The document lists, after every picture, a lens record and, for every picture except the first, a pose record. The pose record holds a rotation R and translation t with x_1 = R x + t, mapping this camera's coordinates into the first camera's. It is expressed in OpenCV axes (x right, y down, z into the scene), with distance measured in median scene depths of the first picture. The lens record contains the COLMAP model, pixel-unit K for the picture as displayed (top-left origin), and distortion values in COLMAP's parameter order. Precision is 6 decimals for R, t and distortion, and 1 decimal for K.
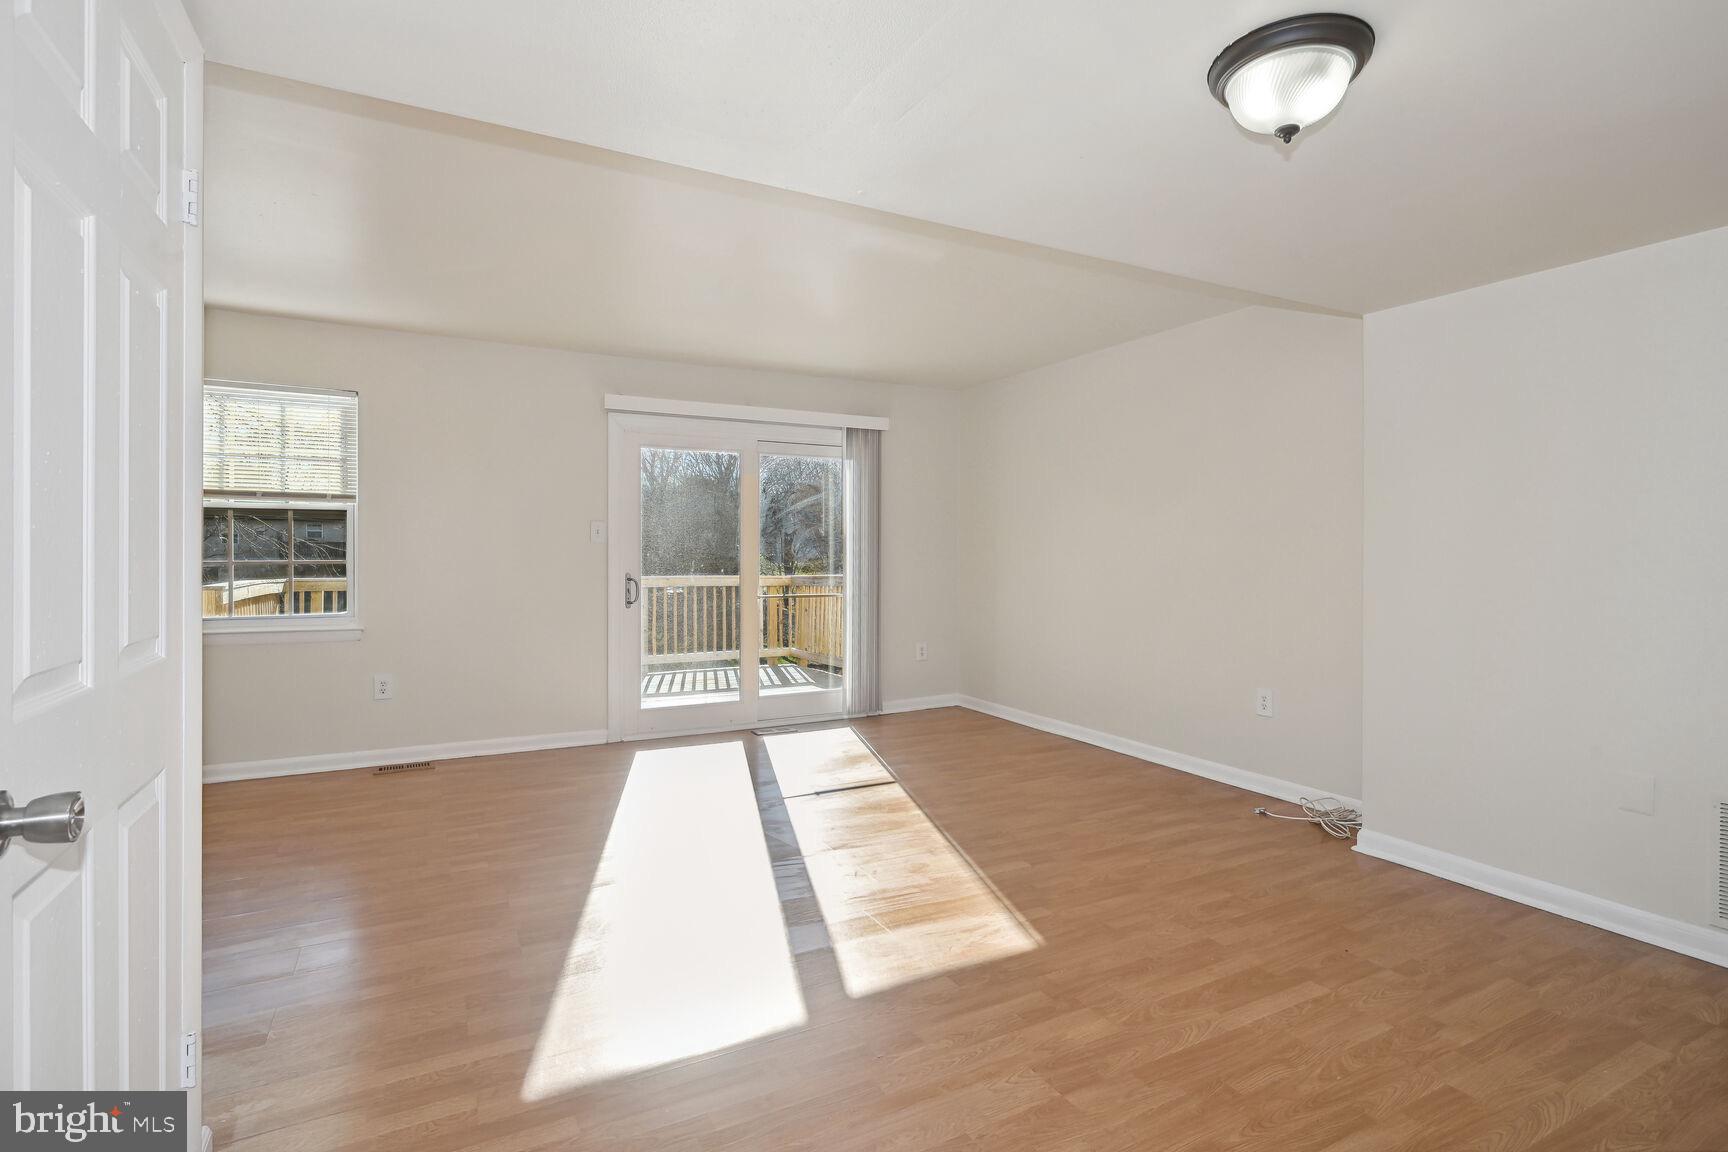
lens RADIAL K [[833.8, 0, 873.0], [0, 833.8, 561.5], [0, 0, 1]] dist [-0.000081, 0.001812]
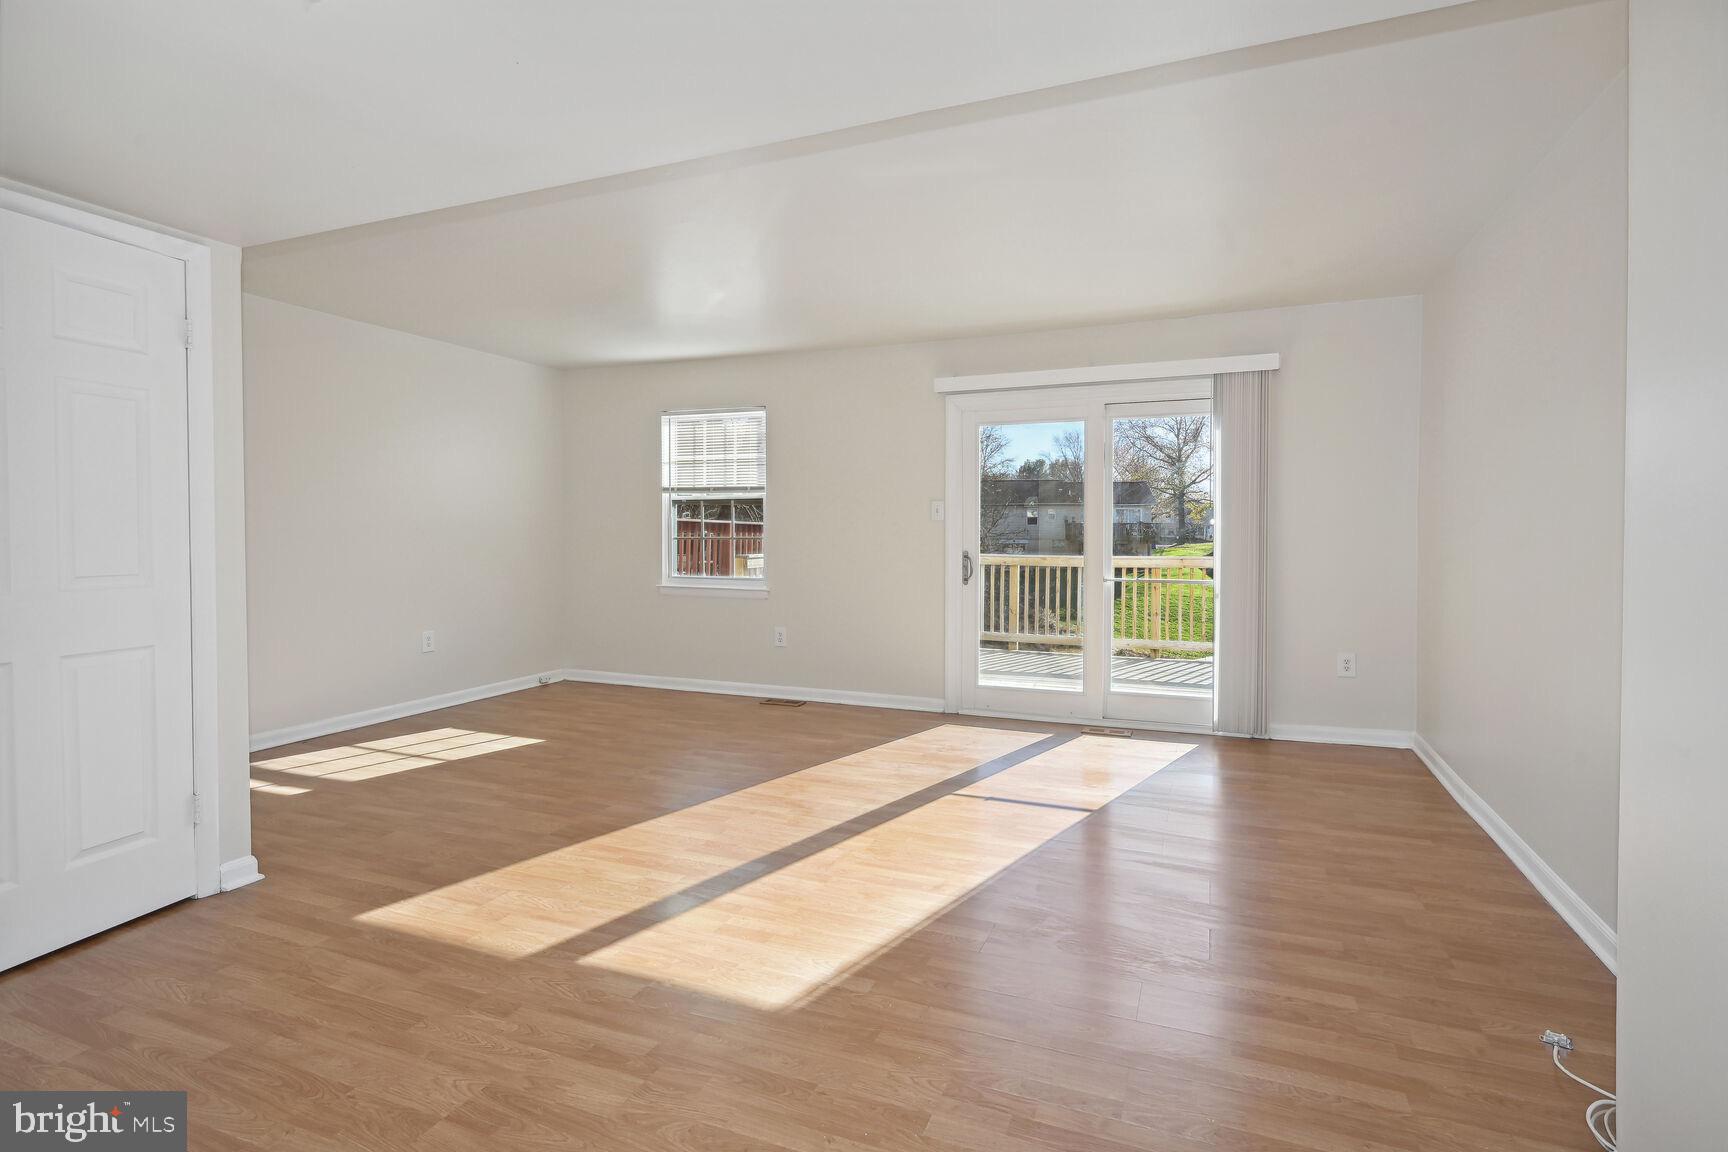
lens RADIAL K [[833.8, 0, 896.4], [0, 833.8, 546.7], [0, 0, 1]] dist [-0.000081, 0.001812]
pose [[0.645654, 0.009663, -0.763569, 0.502807], [-0.005986, 0.999953, 0.007592, 0.002458], [0.763607, -0.000332, 0.645681, 0.321807]]
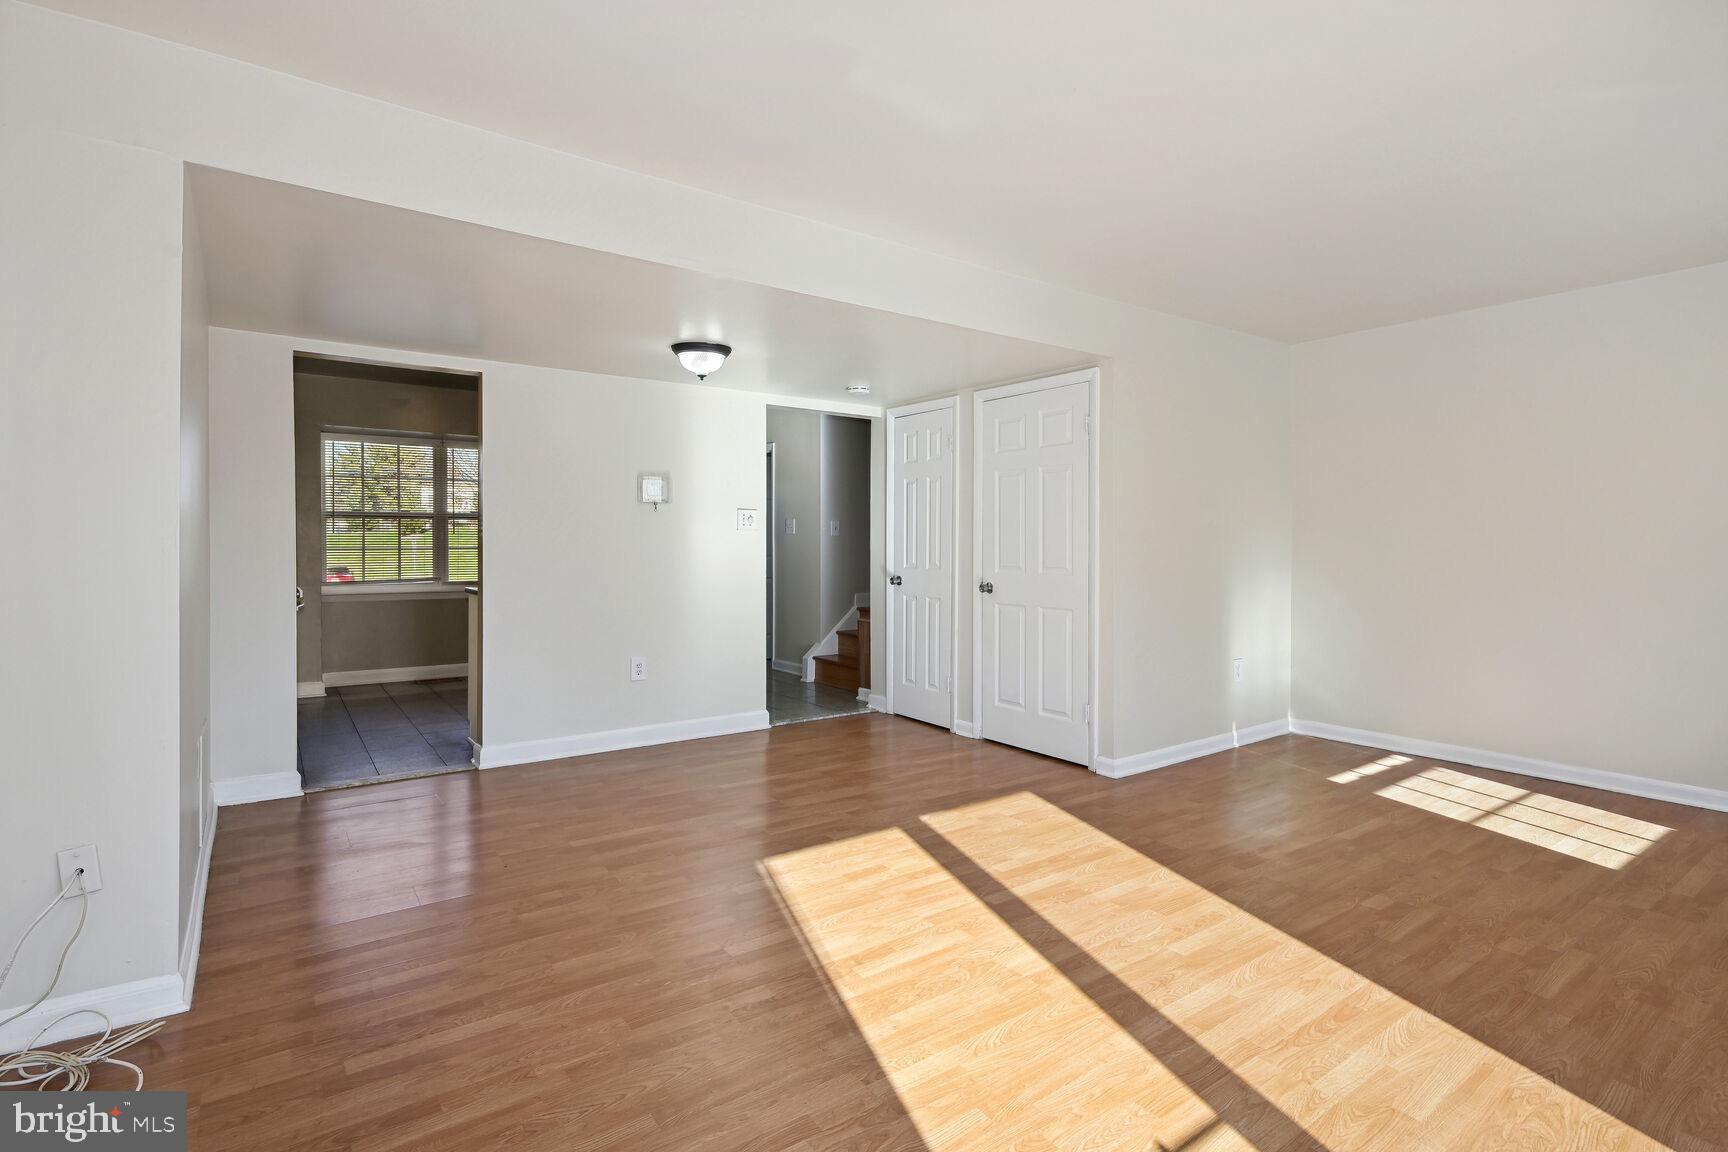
lens RADIAL K [[833.8, 0, 861.1], [0, 833.8, 563.8], [0, 0, 1]] dist [-0.000081, 0.001812]
pose [[-0.992117, -0.005335, -0.125204, 0.117471], [-0.008751, 0.999604, 0.026745, -0.004018], [0.125012, 0.027630, -0.991770, 1.246936]]
